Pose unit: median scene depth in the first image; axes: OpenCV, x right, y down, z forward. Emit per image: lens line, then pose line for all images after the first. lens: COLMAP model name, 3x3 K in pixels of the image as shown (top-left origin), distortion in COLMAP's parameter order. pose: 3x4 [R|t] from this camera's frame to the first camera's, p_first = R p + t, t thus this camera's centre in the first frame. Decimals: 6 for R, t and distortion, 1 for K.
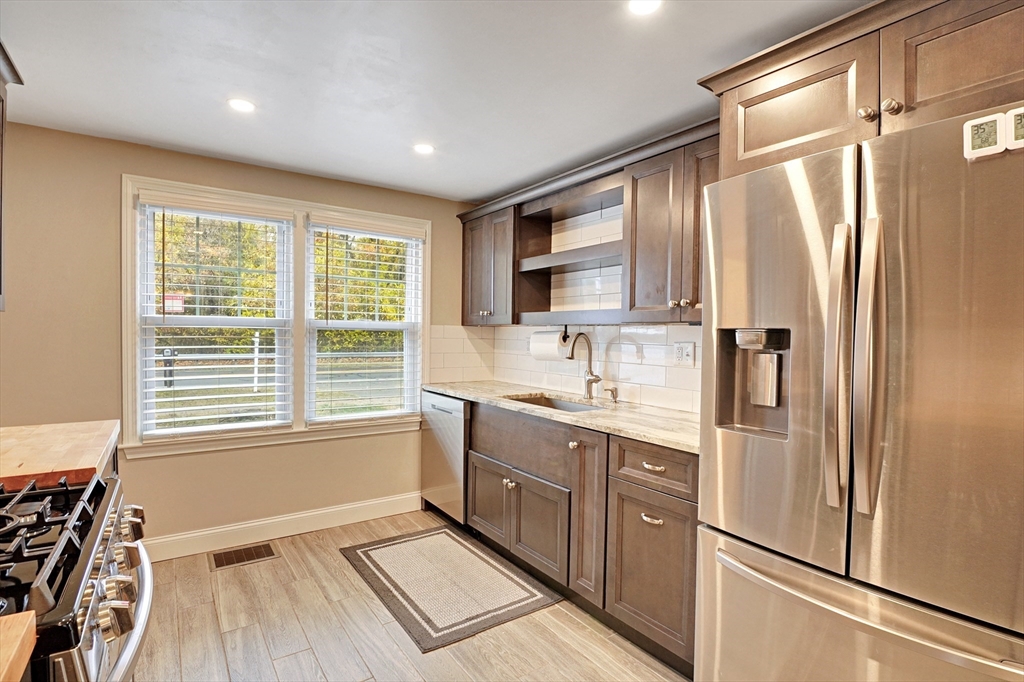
lens RADIAL K [[501.0, 0, 519.3], [0, 501.0, 342.1], [0, 0, 1]] dist [-0.021544, -0.004863]
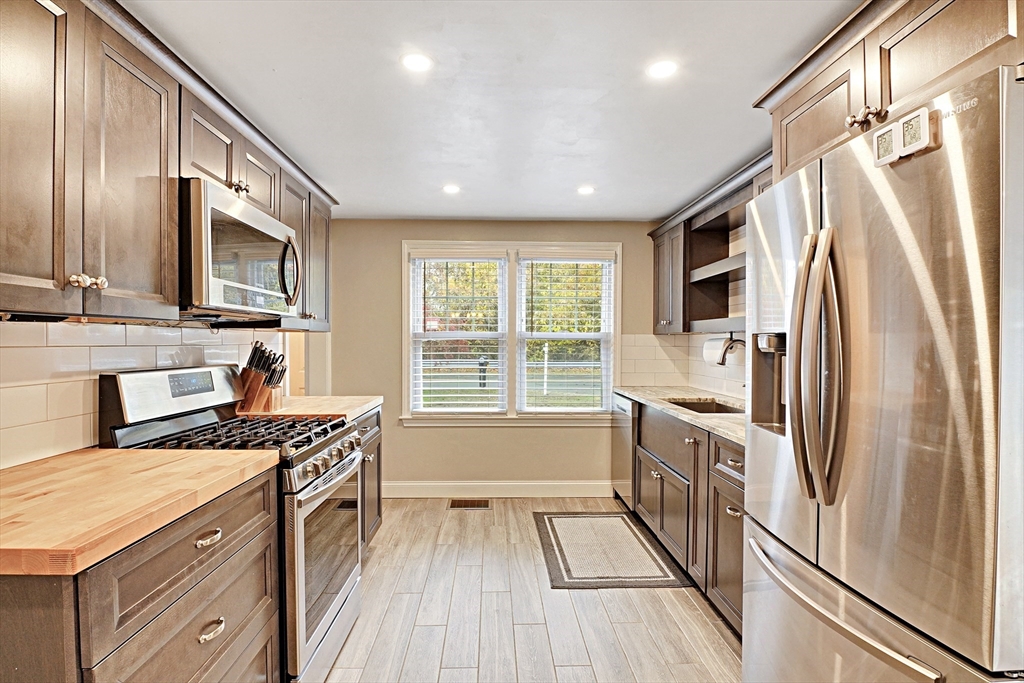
lens RADIAL K [[501.0, 0, 505.4], [0, 501.0, 342.8], [0, 0, 1]] dist [-0.021544, -0.004863]
pose [[0.832757, -0.011077, -0.553528, 0.277165], [0.001118, 0.999831, -0.018327, 0.006223], [0.553637, 0.014643, 0.832629, -0.102452]]
